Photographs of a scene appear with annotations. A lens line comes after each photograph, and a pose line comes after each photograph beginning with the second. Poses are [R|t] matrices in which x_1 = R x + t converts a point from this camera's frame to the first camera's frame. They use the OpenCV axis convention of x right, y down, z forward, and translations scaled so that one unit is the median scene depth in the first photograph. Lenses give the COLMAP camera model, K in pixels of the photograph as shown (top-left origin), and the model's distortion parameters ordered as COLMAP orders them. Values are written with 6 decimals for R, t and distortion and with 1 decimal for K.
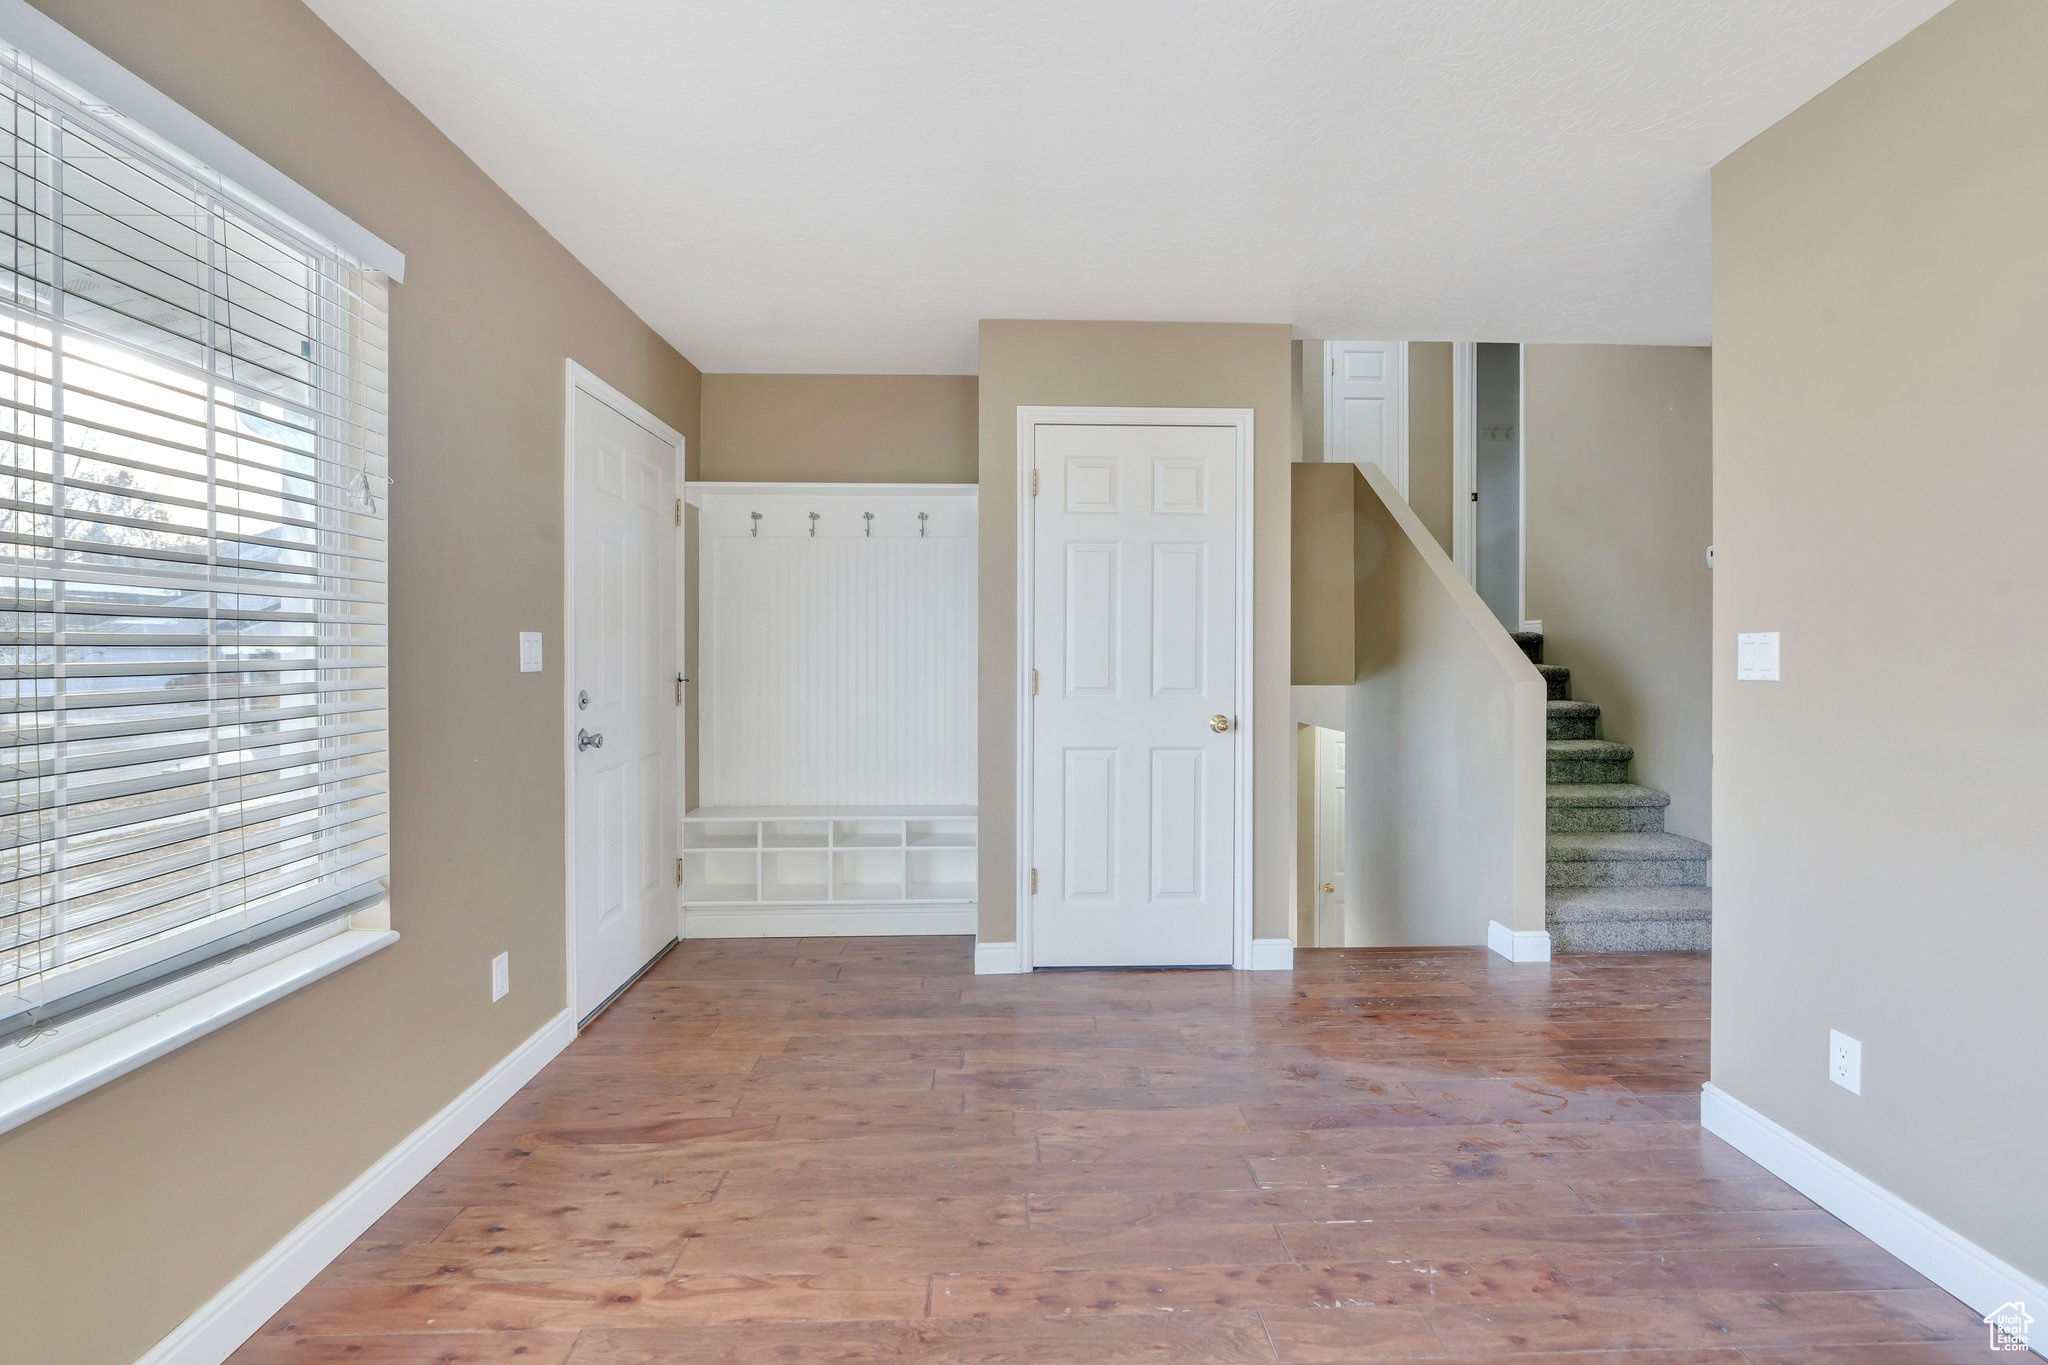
lens RADIAL K [[928.4, 0, 1023.2], [0, 928.4, 669.6], [0, 0, 1]] dist [0.004098, 0.000700]
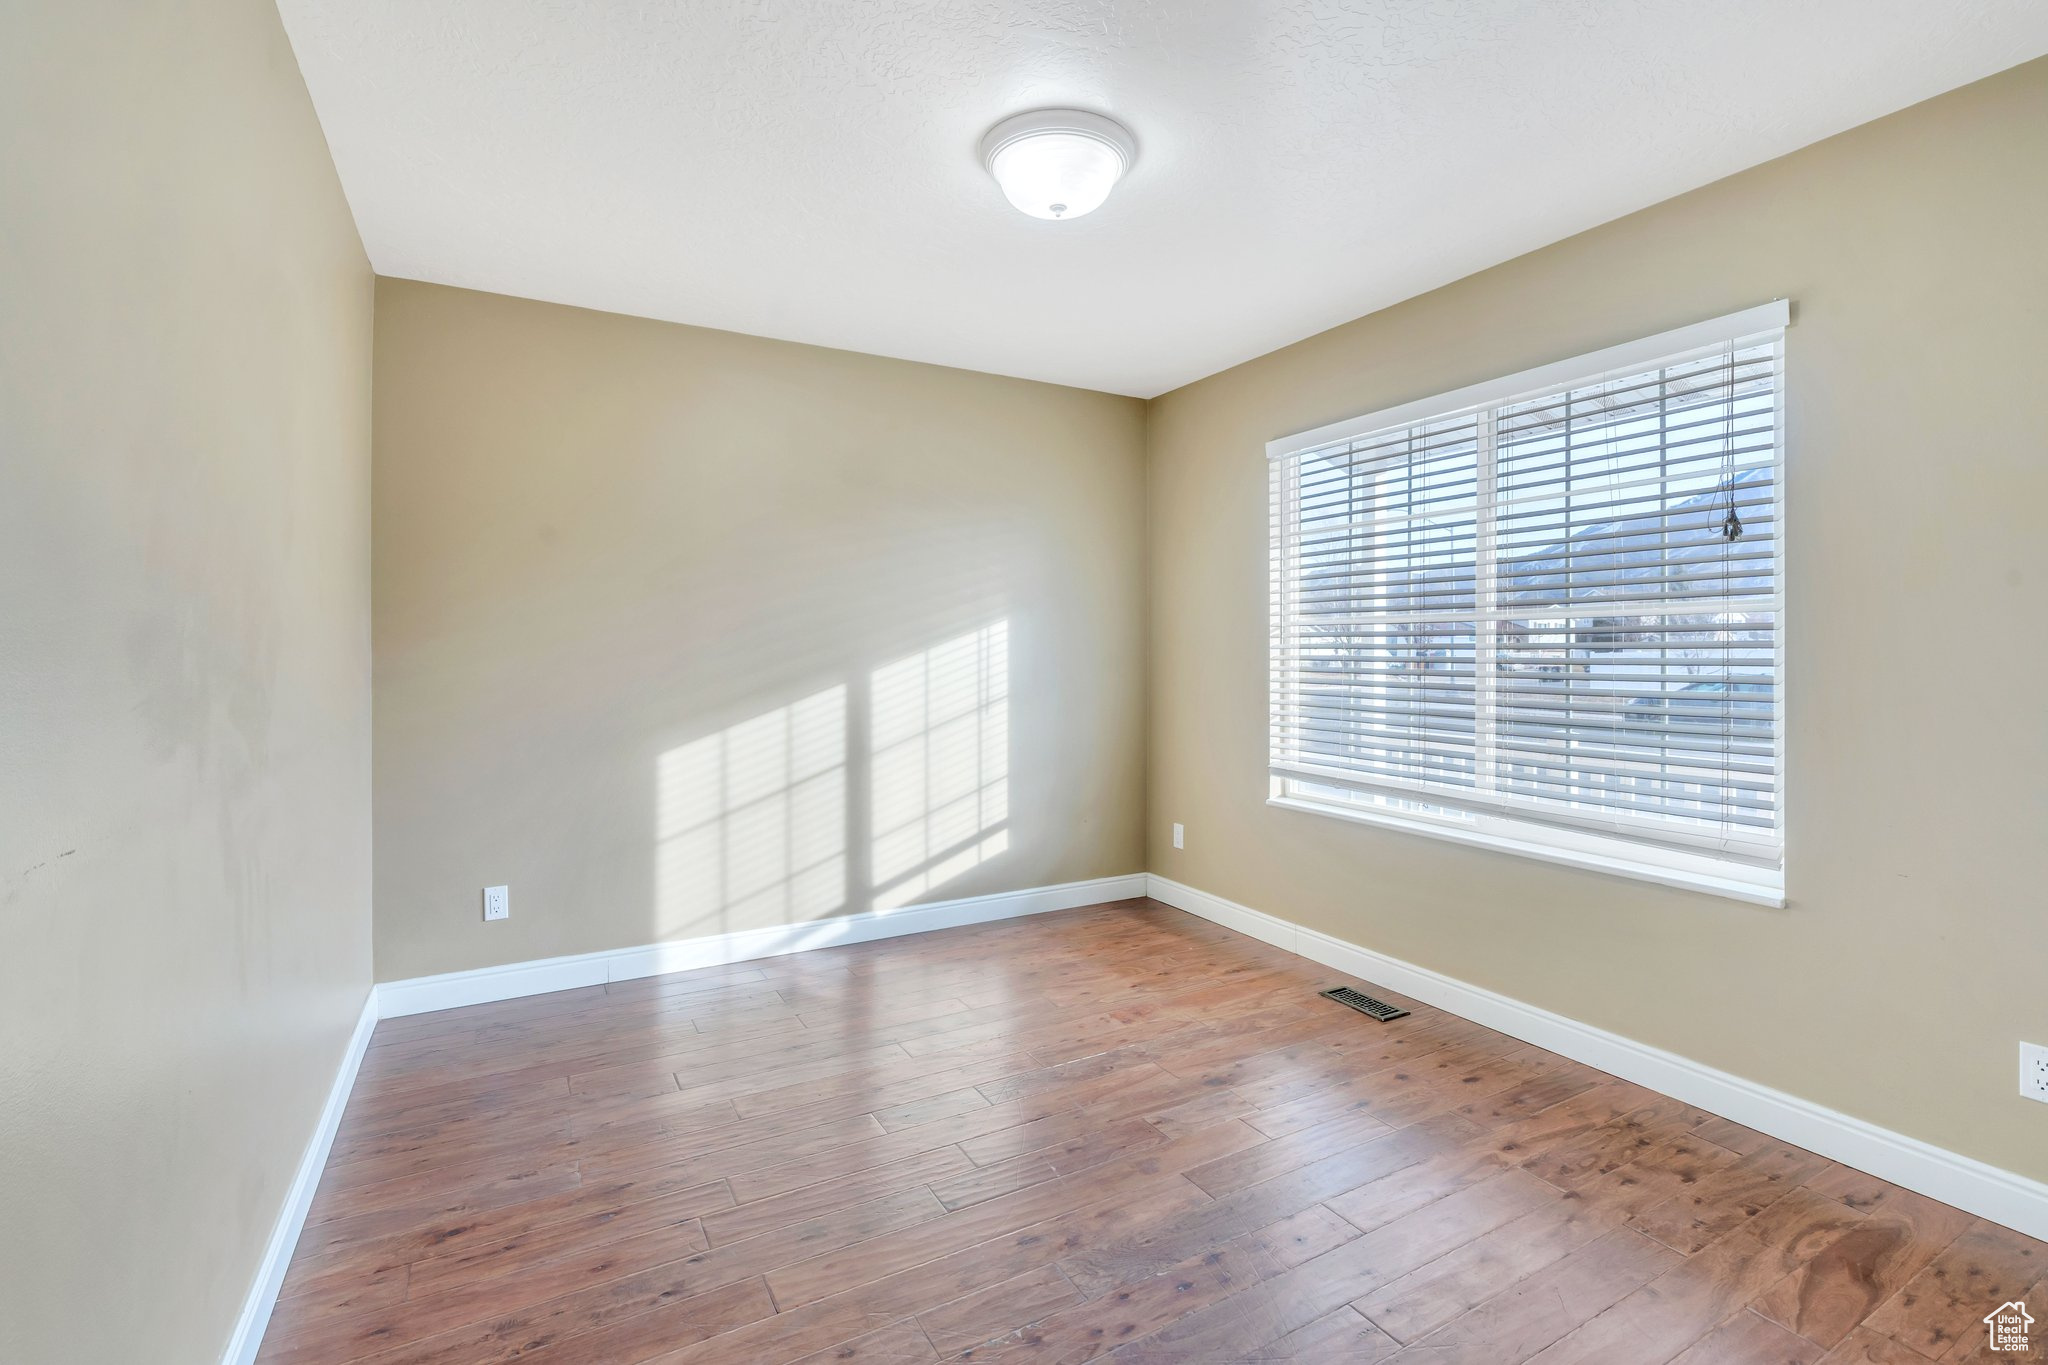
lens RADIAL K [[928.4, 0, 1025.5], [0, 928.4, 672.1], [0, 0, 1]] dist [0.004098, 0.000700]
pose [[-0.887212, 0.006883, -0.461310, 0.750780], [-0.014189, 0.999009, 0.042195, -0.031425], [0.461143, 0.043981, -0.886235, 1.780166]]
